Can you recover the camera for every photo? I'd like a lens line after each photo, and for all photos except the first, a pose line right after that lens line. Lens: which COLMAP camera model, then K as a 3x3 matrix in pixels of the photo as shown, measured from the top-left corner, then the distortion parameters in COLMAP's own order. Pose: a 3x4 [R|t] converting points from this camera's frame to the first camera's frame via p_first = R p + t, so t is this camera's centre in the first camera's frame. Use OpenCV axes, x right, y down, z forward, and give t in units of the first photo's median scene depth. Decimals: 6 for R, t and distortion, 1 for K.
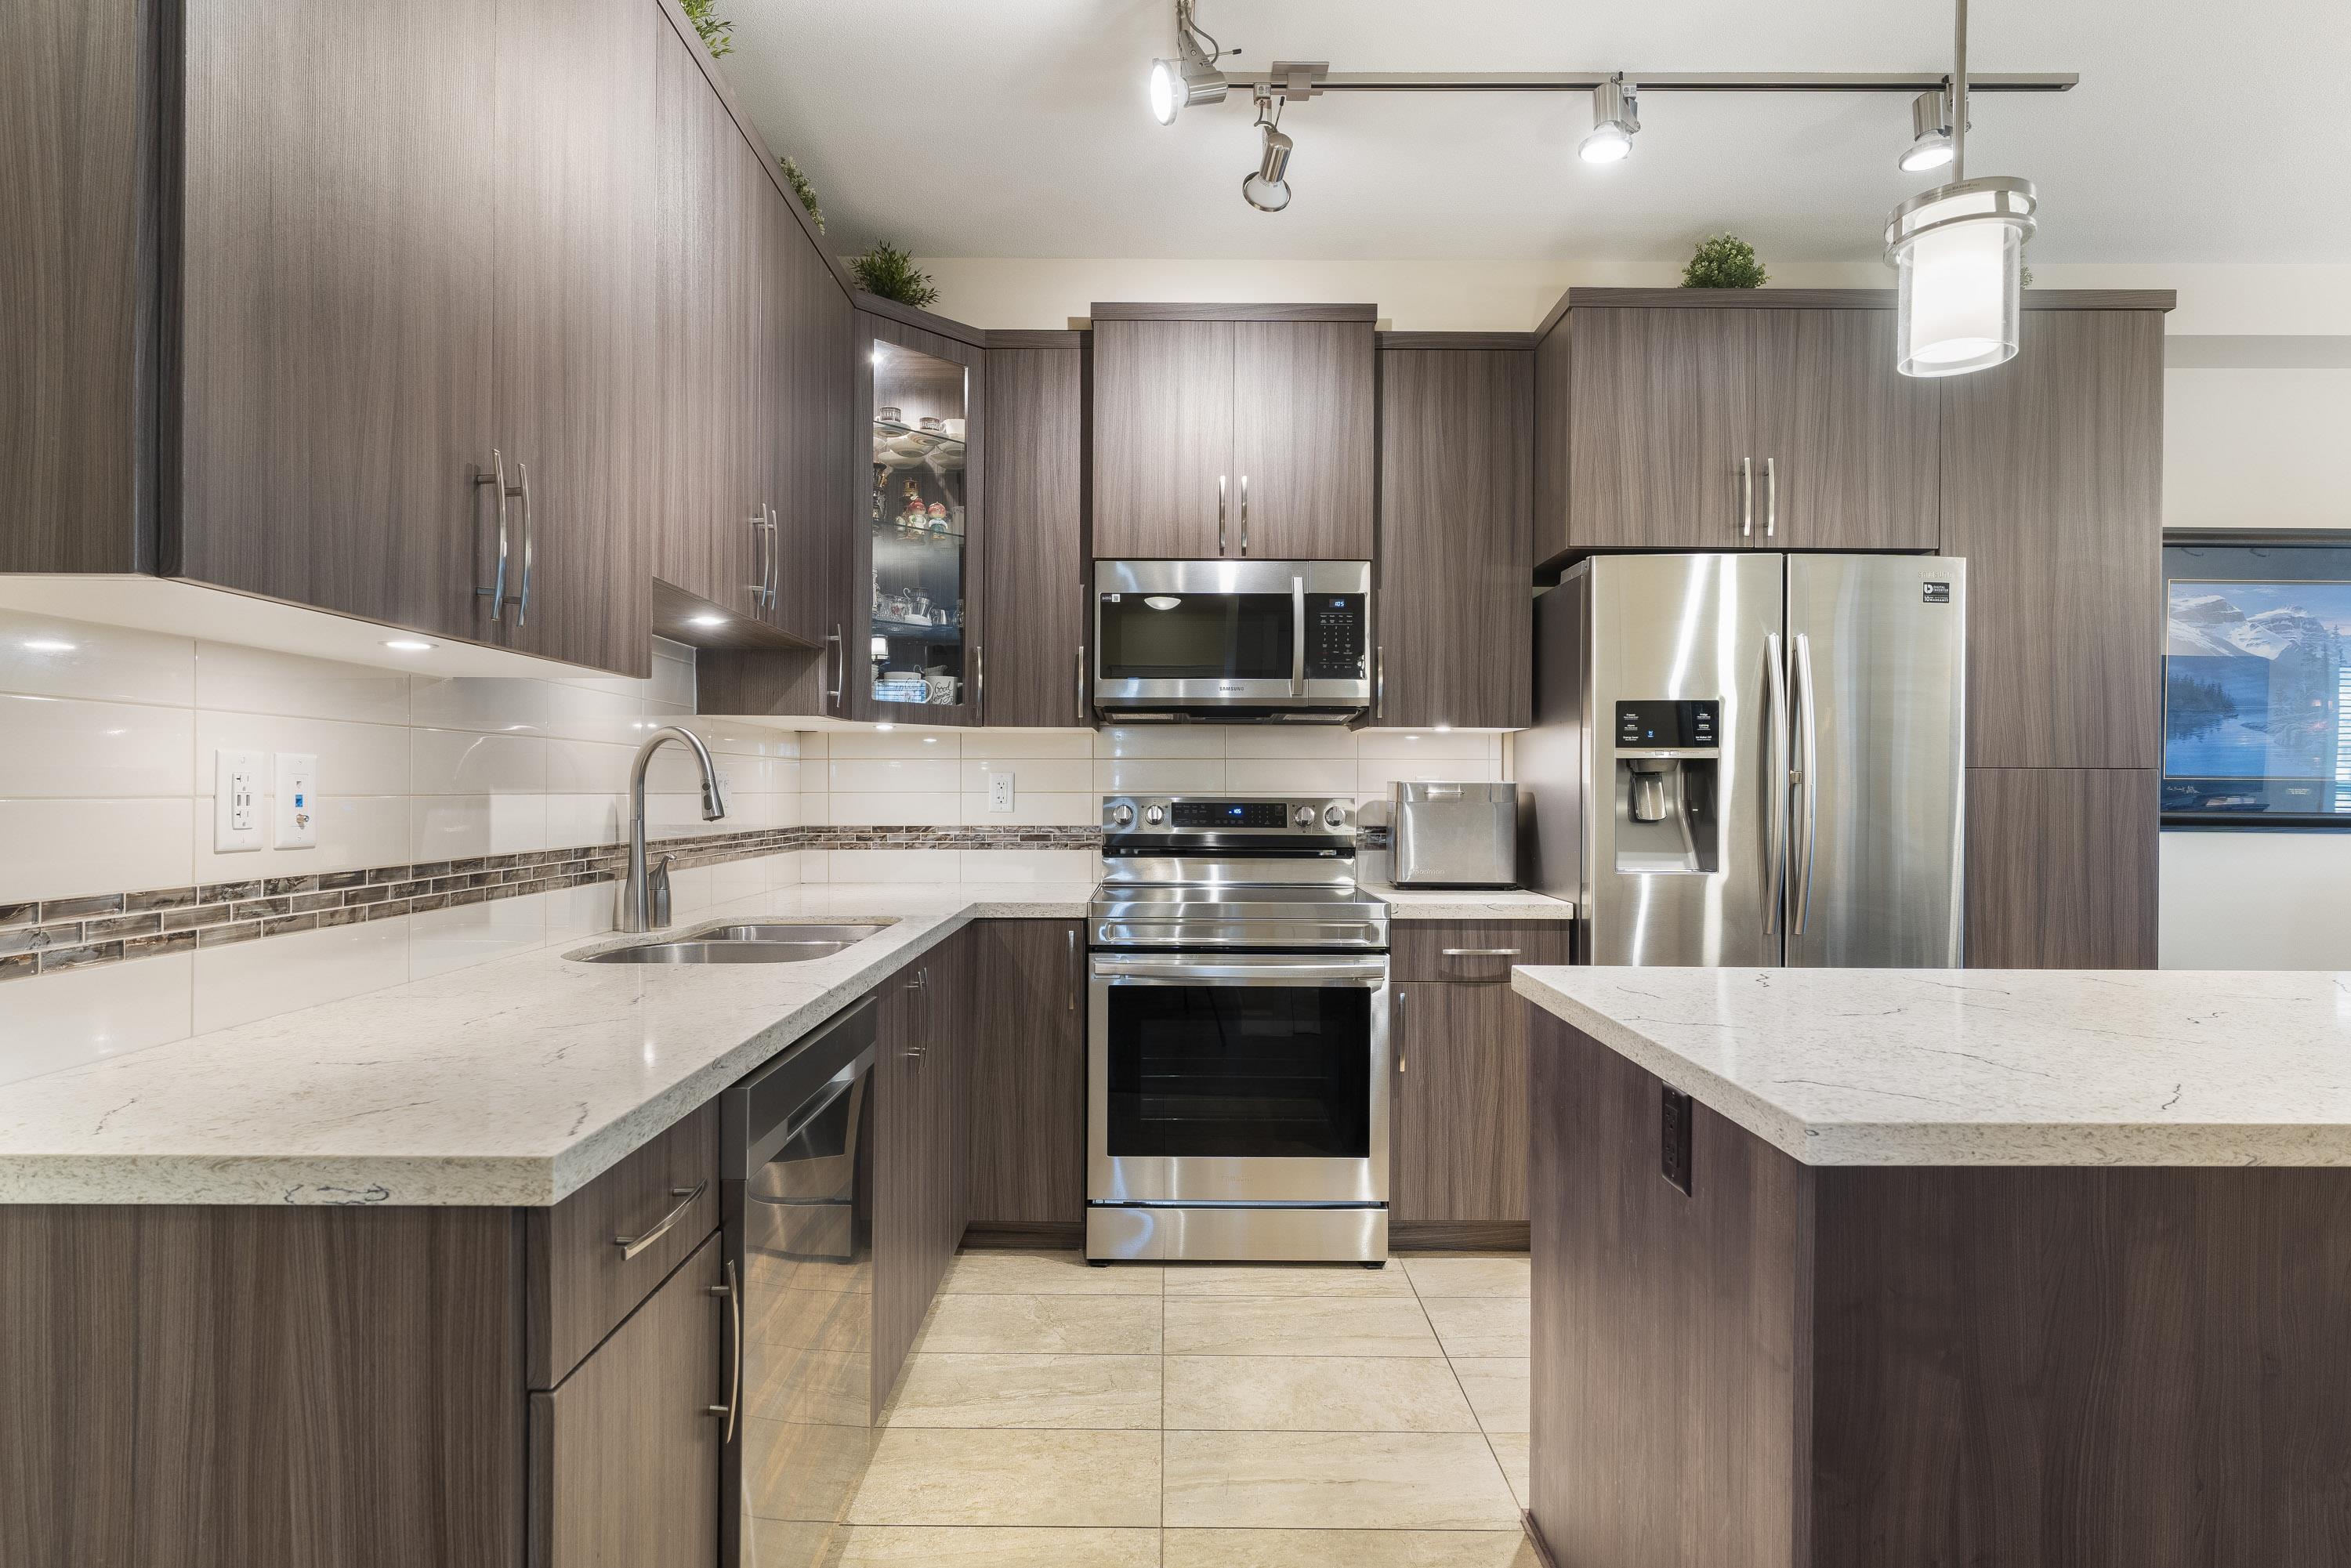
lens RADIAL K [[1244.9, 0, 1175.5], [0, 1244.9, 784.0], [0, 0, 1]] dist [0.001520, -0.000164]
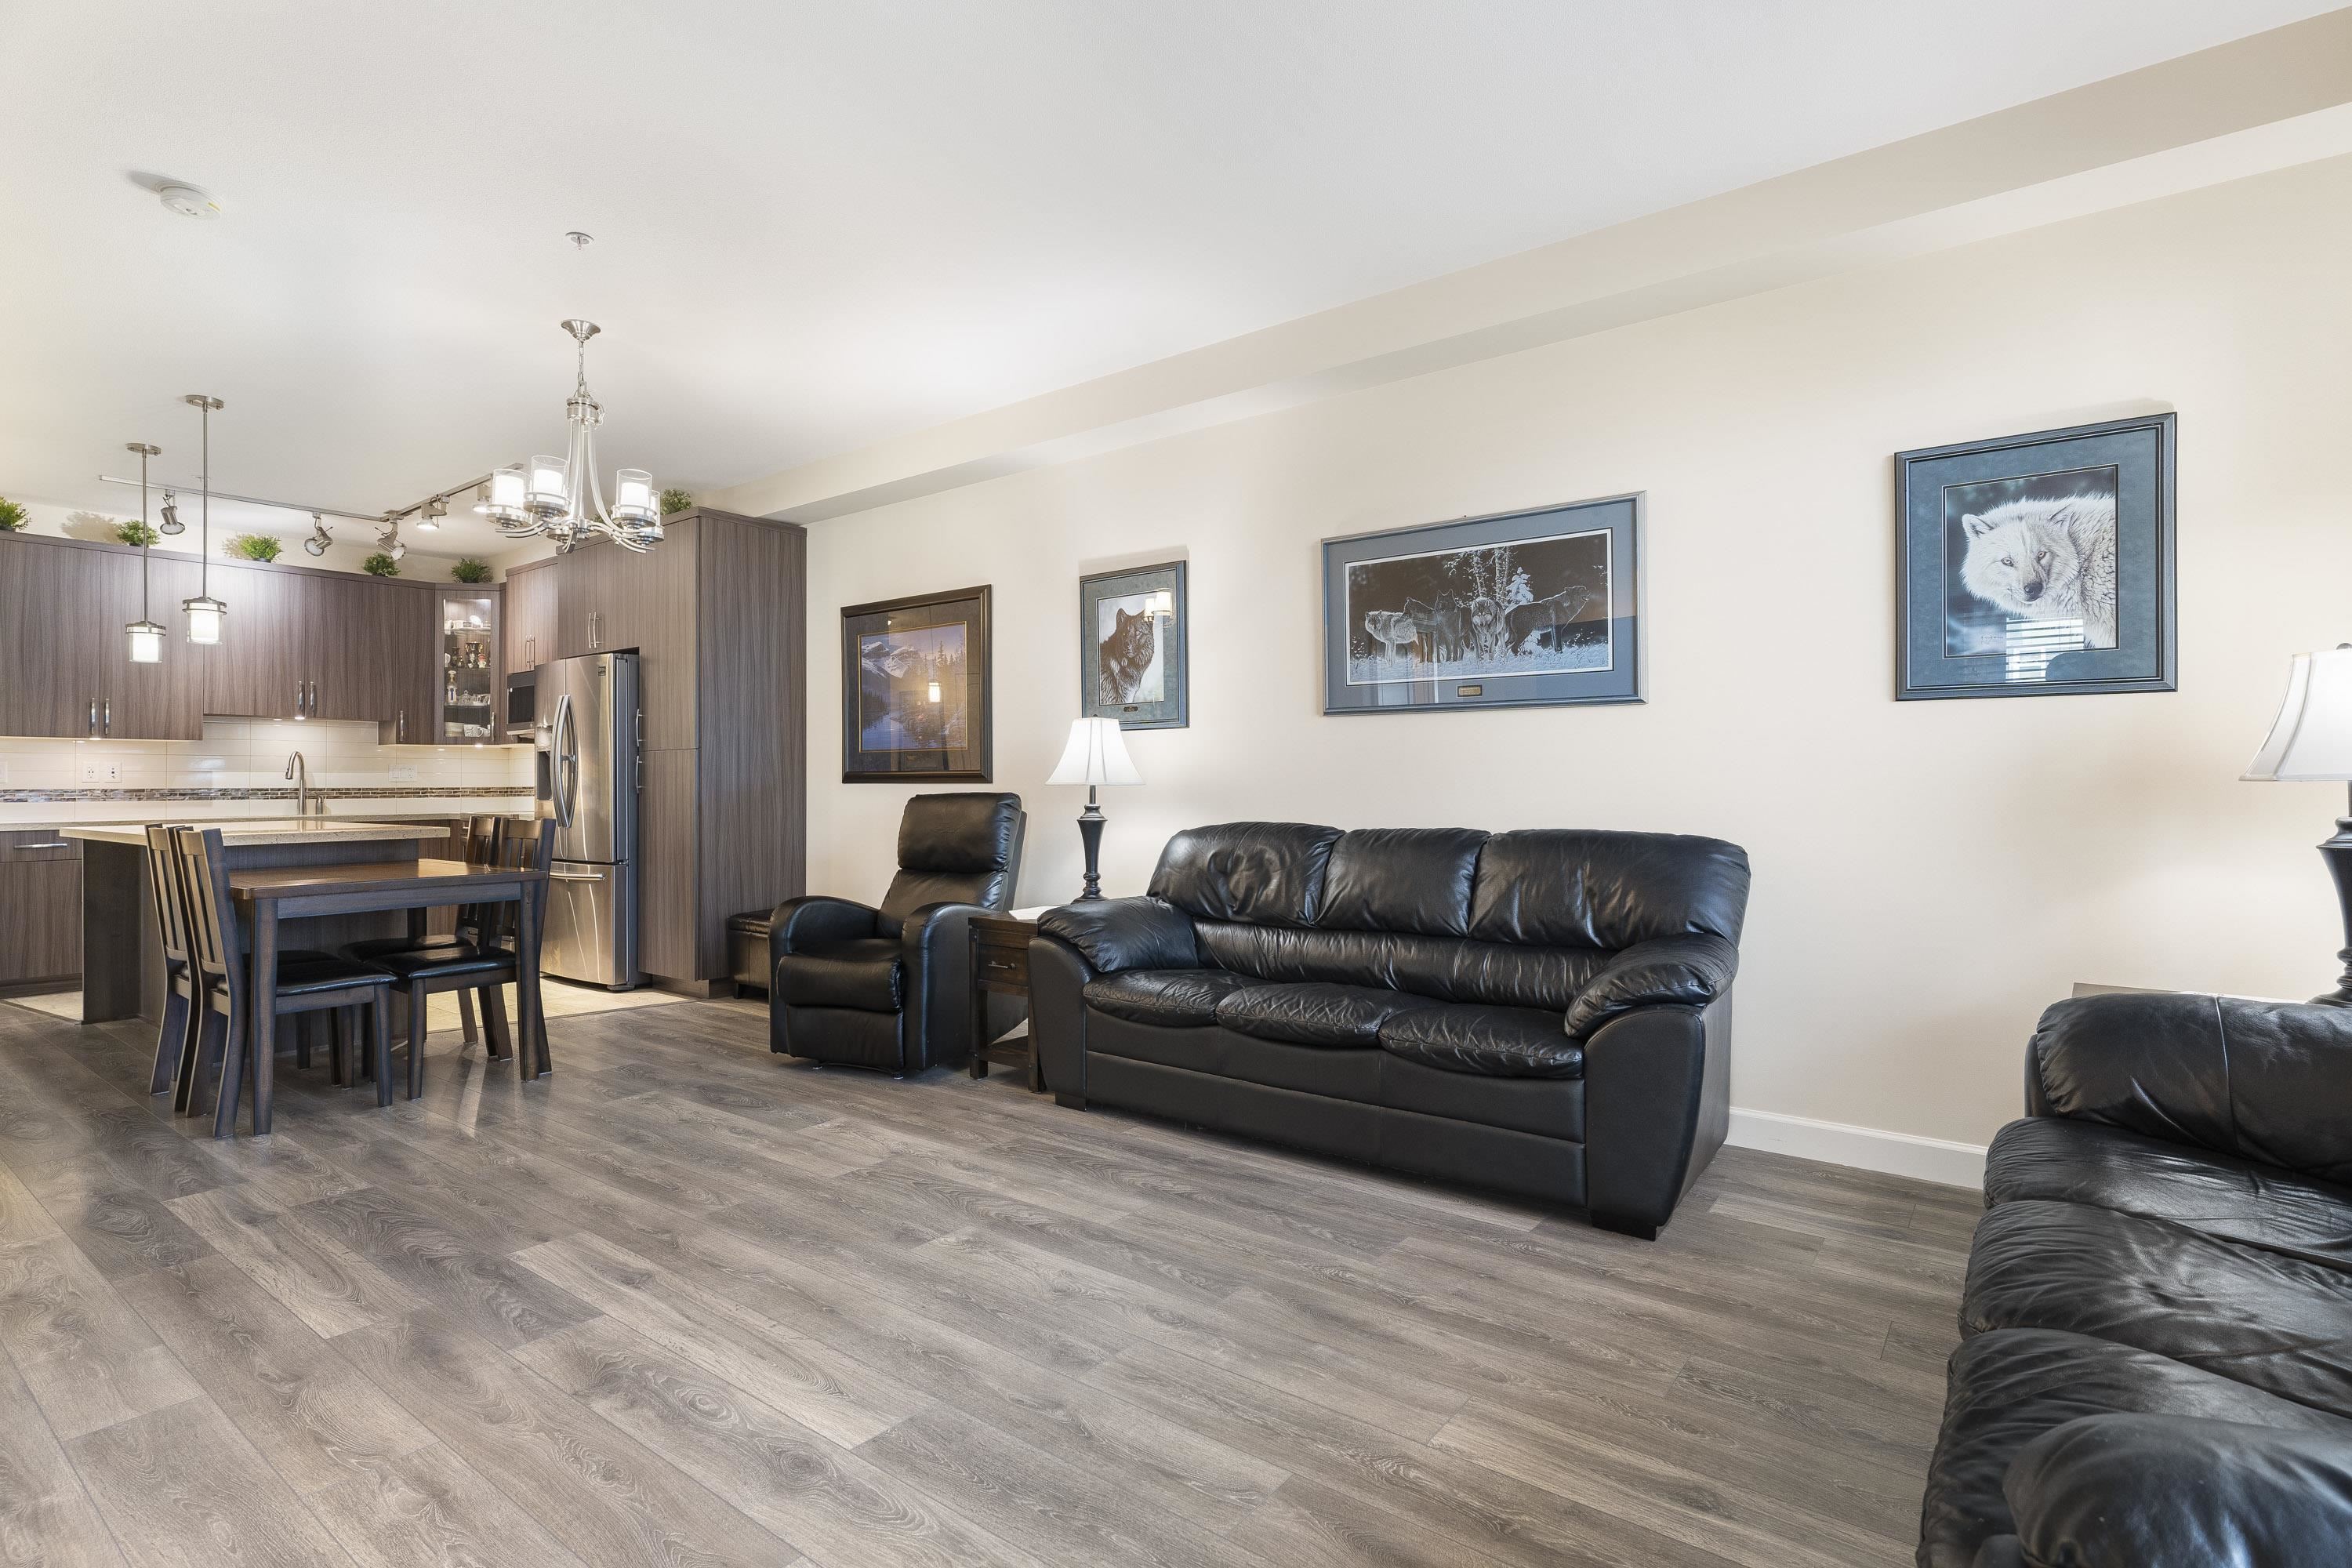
lens RADIAL K [[1113.6, 0, 1176.0], [0, 1113.6, 784.0], [0, 0, 1]] dist [0.000115, -0.000013]
pose [[0.794970, -0.009904, -0.606568, 2.468447], [0.011824, 0.999930, -0.000830, 0.054385], [0.606534, -0.006513, 0.795031, 0.062738]]
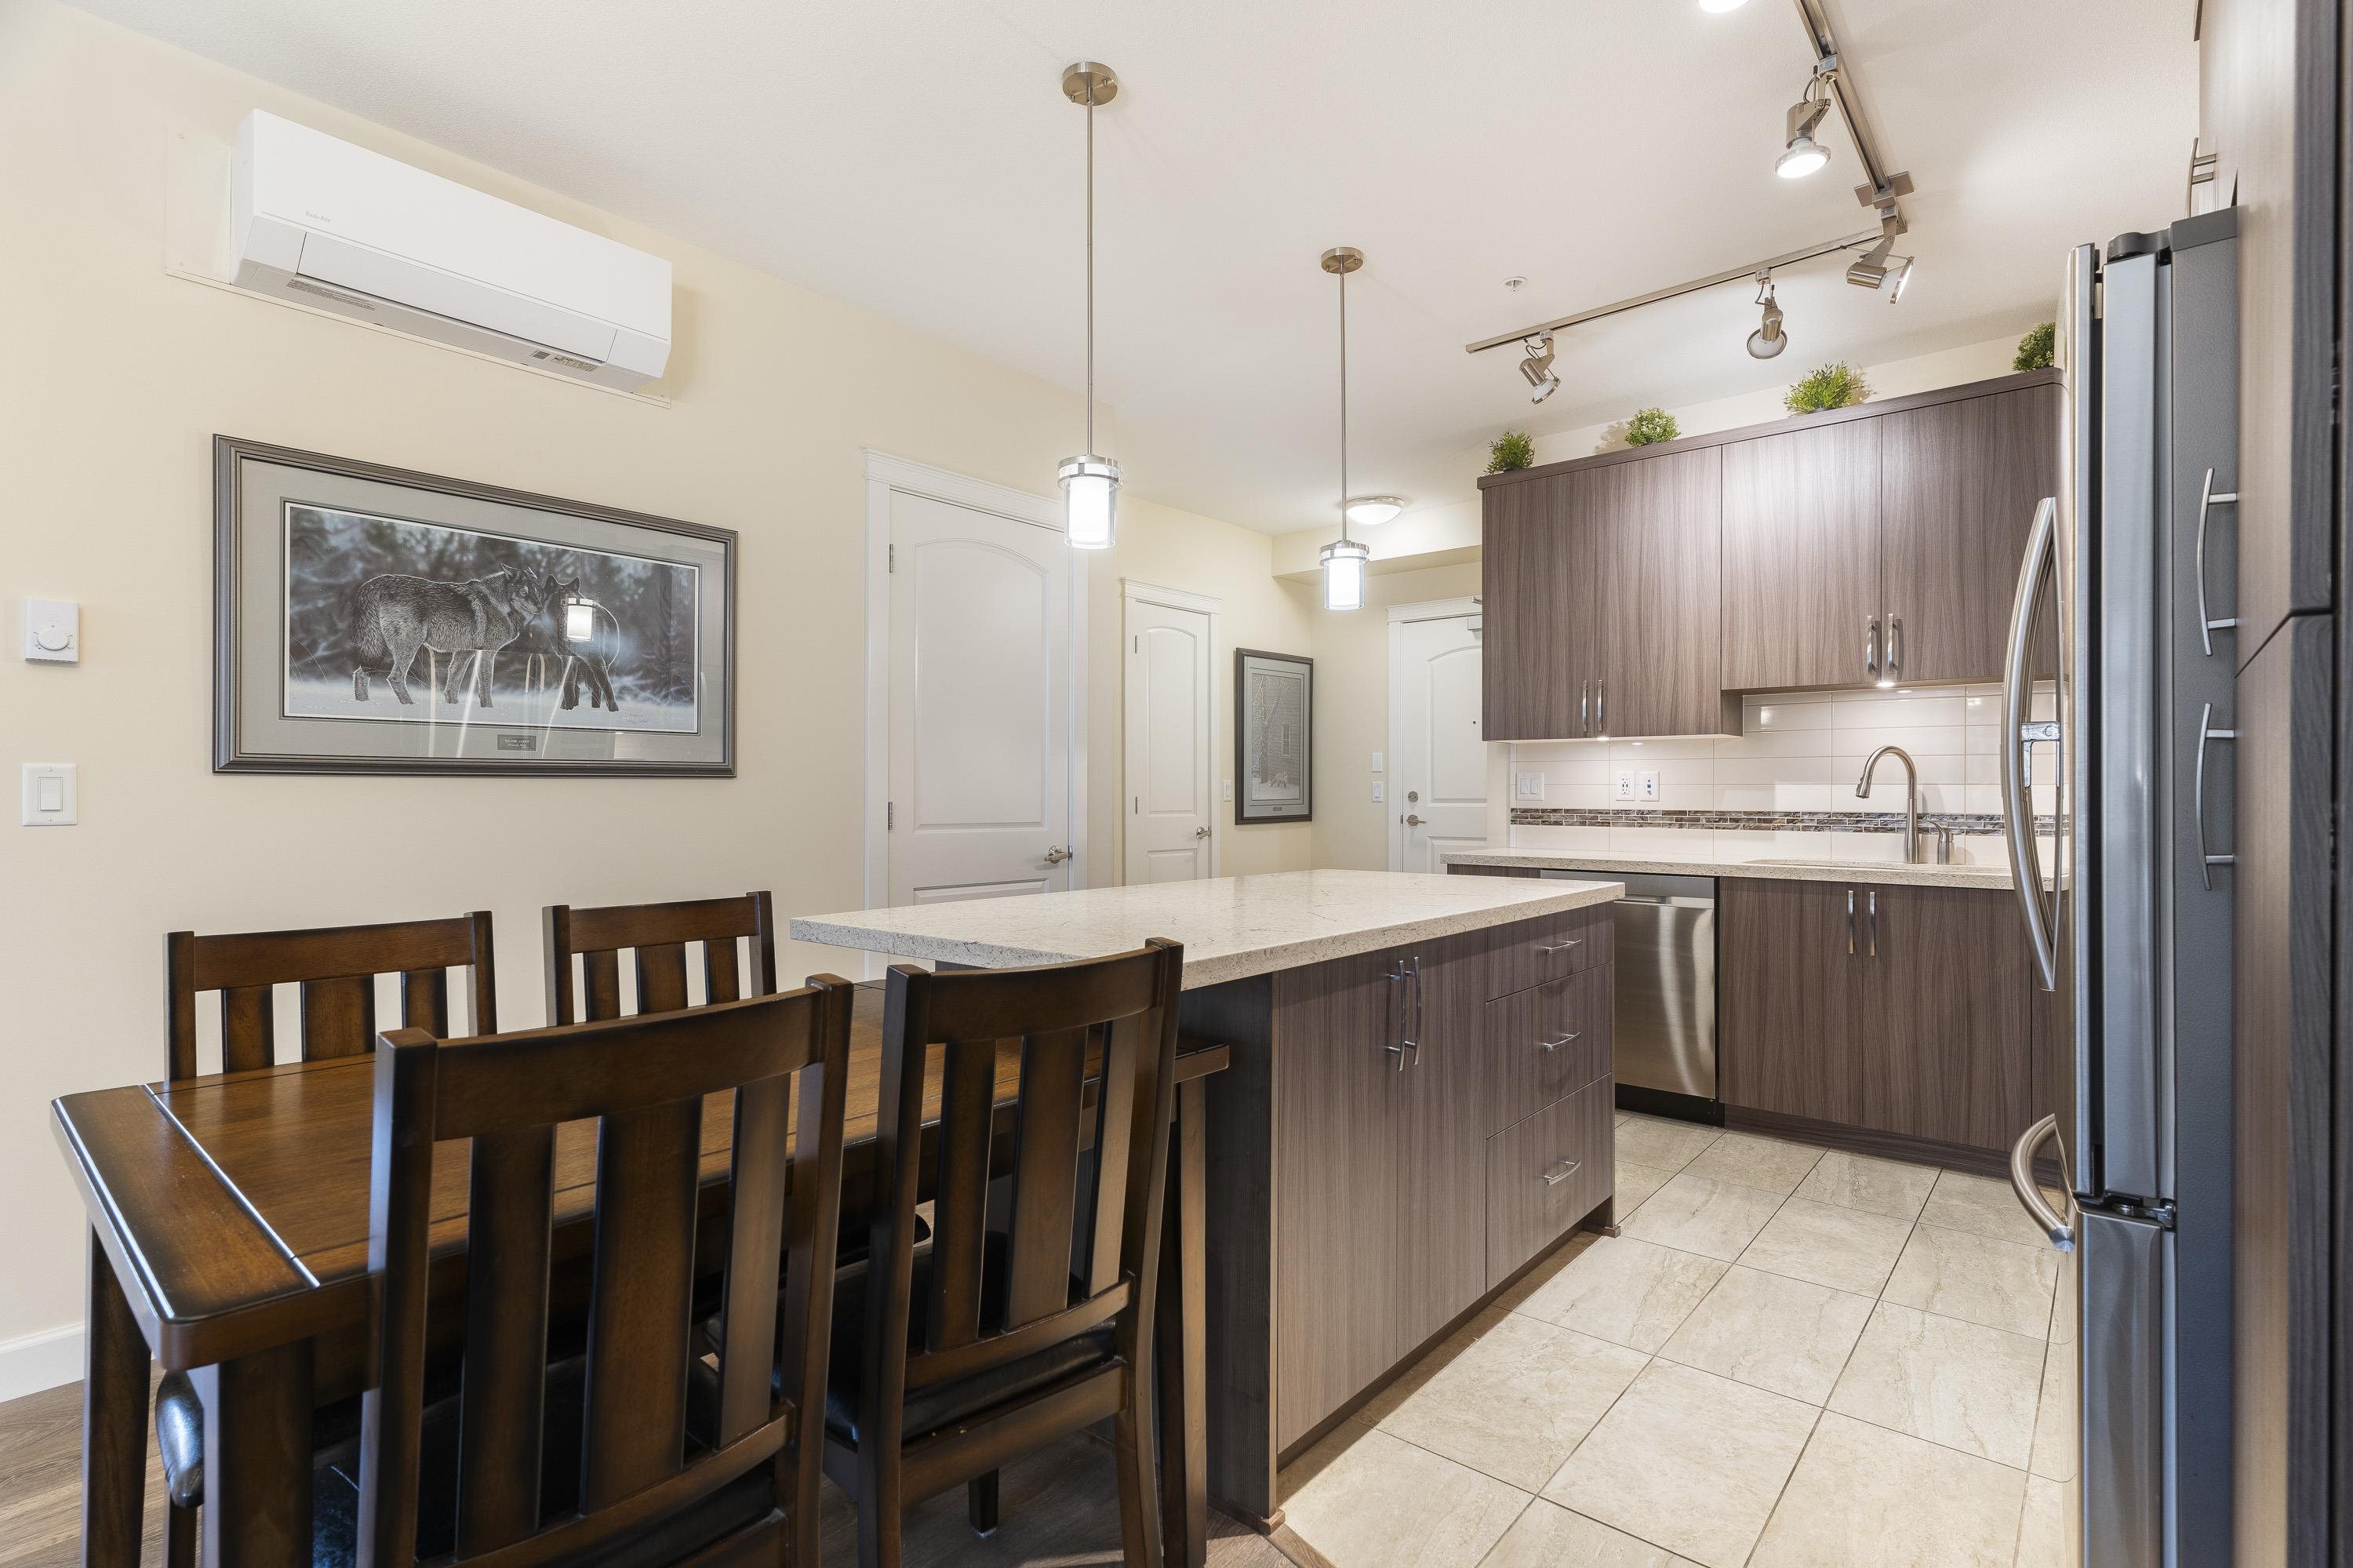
lens RADIAL K [[1114.1, 0, 1176.5], [0, 1114.1, 784.0], [0, 0, 1]] dist [0.000115, -0.000013]
pose [[-0.650725, -0.013498, -0.759193, 1.130195], [-0.003624, 0.999886, -0.014671, 0.027929], [0.759304, -0.006796, -0.650700, 0.983160]]
